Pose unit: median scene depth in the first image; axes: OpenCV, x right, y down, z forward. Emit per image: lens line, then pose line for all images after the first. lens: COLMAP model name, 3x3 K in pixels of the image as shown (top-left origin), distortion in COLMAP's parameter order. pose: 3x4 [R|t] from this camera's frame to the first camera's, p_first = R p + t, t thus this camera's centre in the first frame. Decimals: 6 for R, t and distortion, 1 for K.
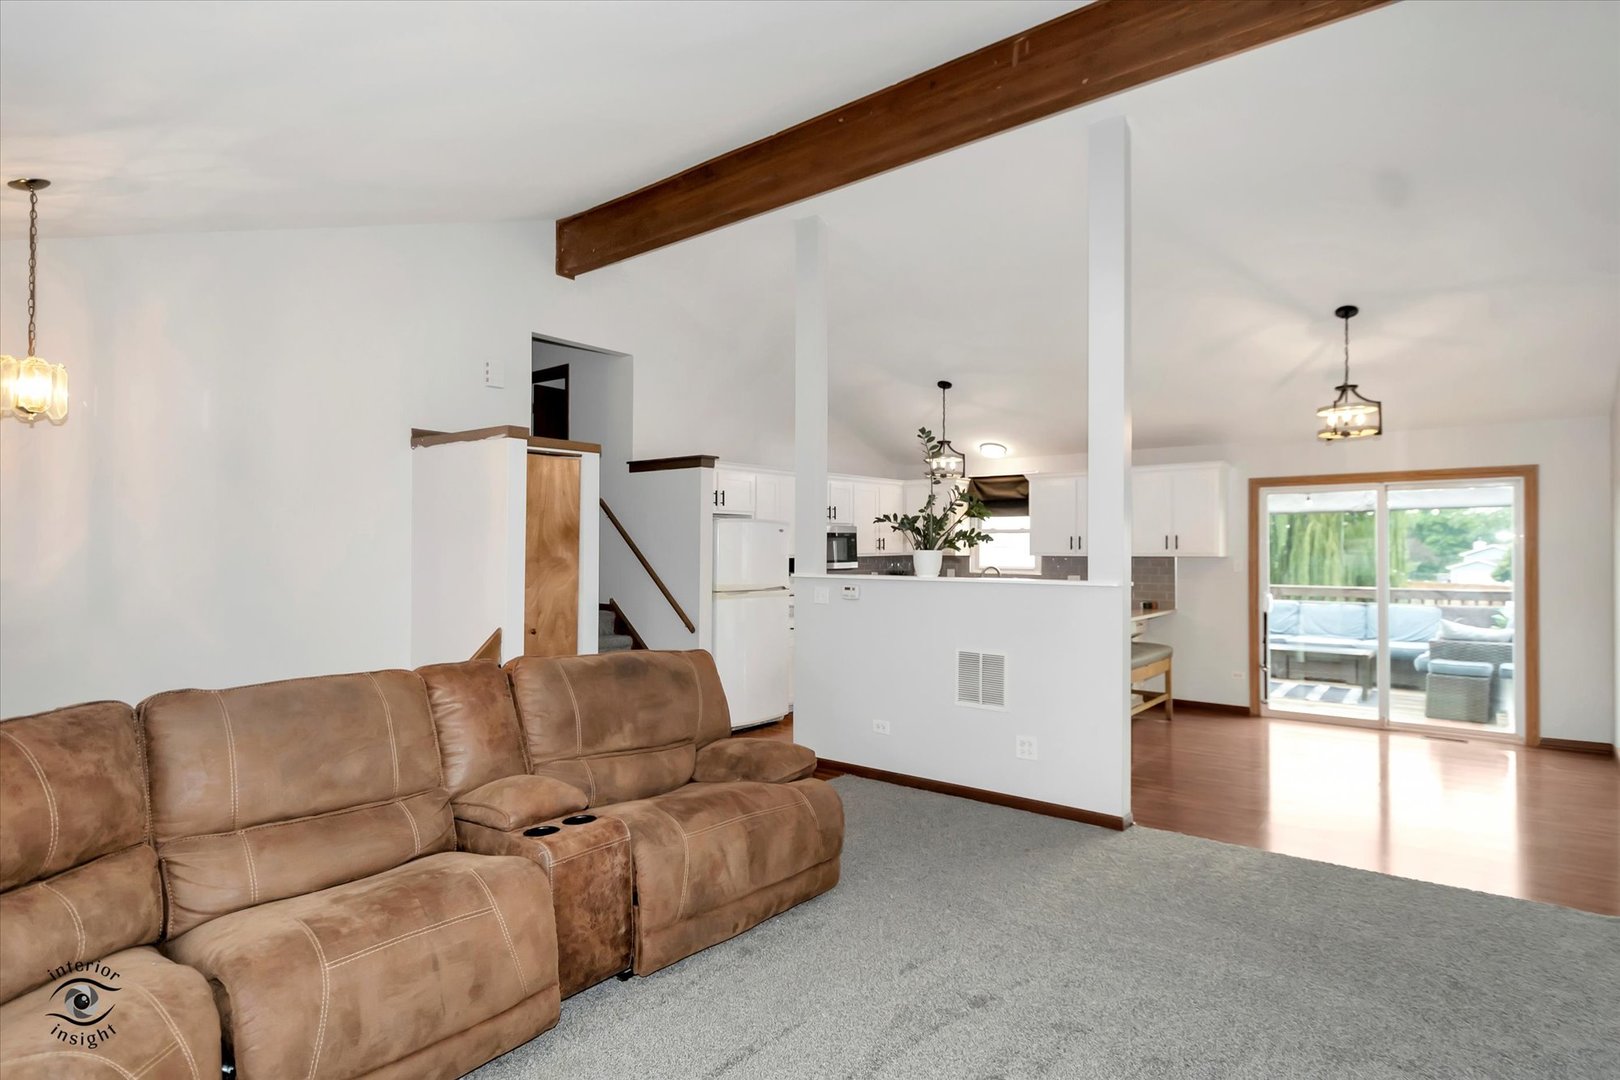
lens RADIAL K [[877.0, 0, 805.0], [0, 877.0, 515.1], [0, 0, 1]] dist [0.017757, -0.021292]
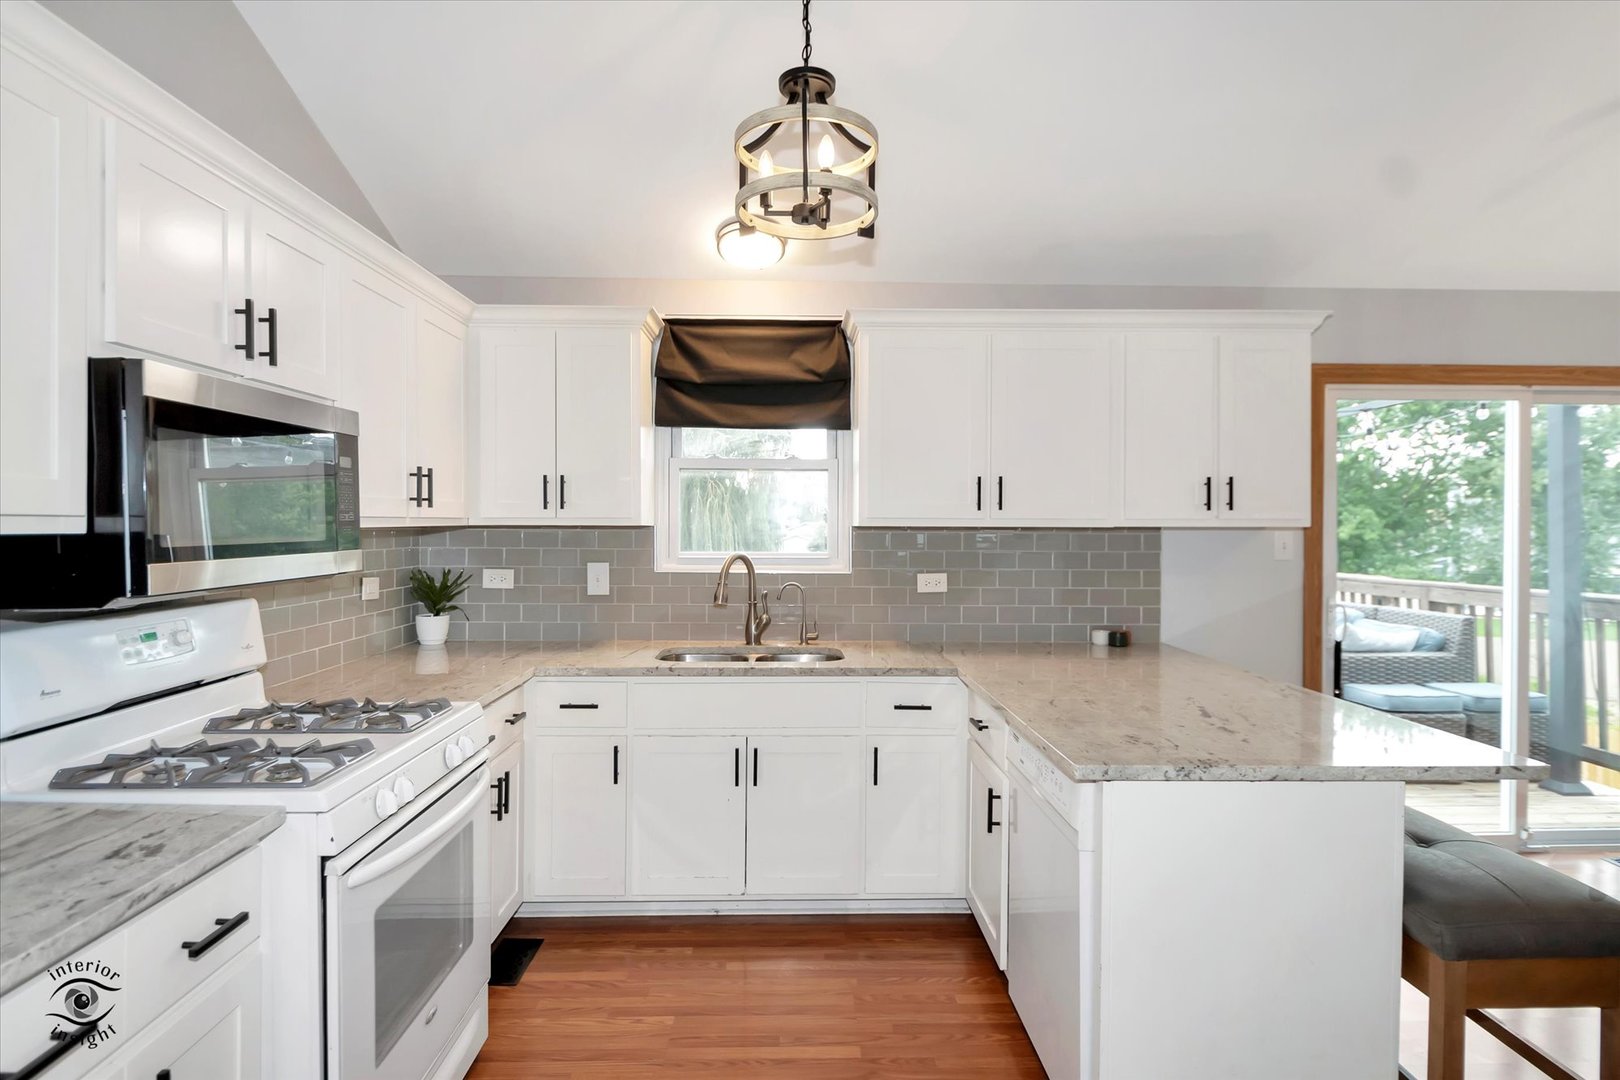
lens RADIAL K [[859.5, 0, 804.6], [0, 859.5, 551.0], [0, 0, 1]] dist [-0.000076, 0.000058]
pose [[0.768812, -0.016645, 0.639258, -0.003325], [-0.028171, 0.997809, 0.059862, 0.035630], [-0.638854, -0.064031, 0.766659, 0.733875]]
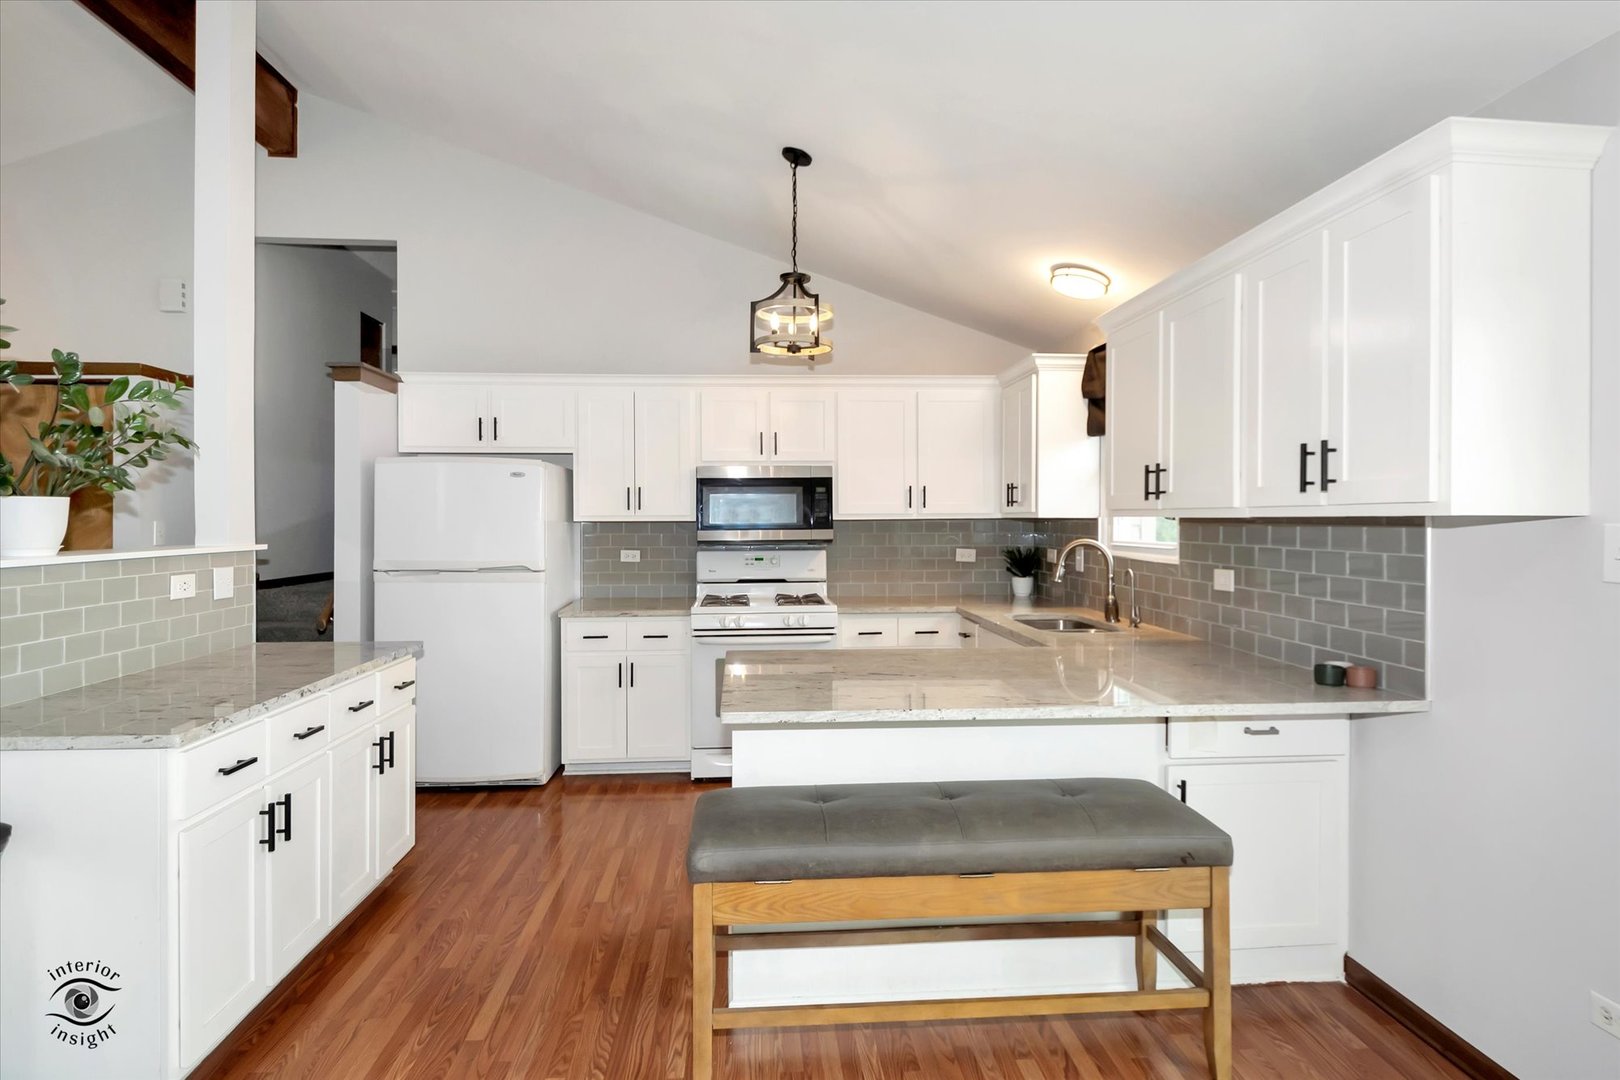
lens RADIAL K [[877.0, 0, 805.0], [0, 877.0, 515.1], [0, 0, 1]] dist [0.017757, -0.021292]
pose [[0.686046, -0.002813, -0.727553, 0.464115], [0.032005, 0.999141, 0.026317, 0.029564], [0.726854, -0.041340, 0.685546, 0.614968]]
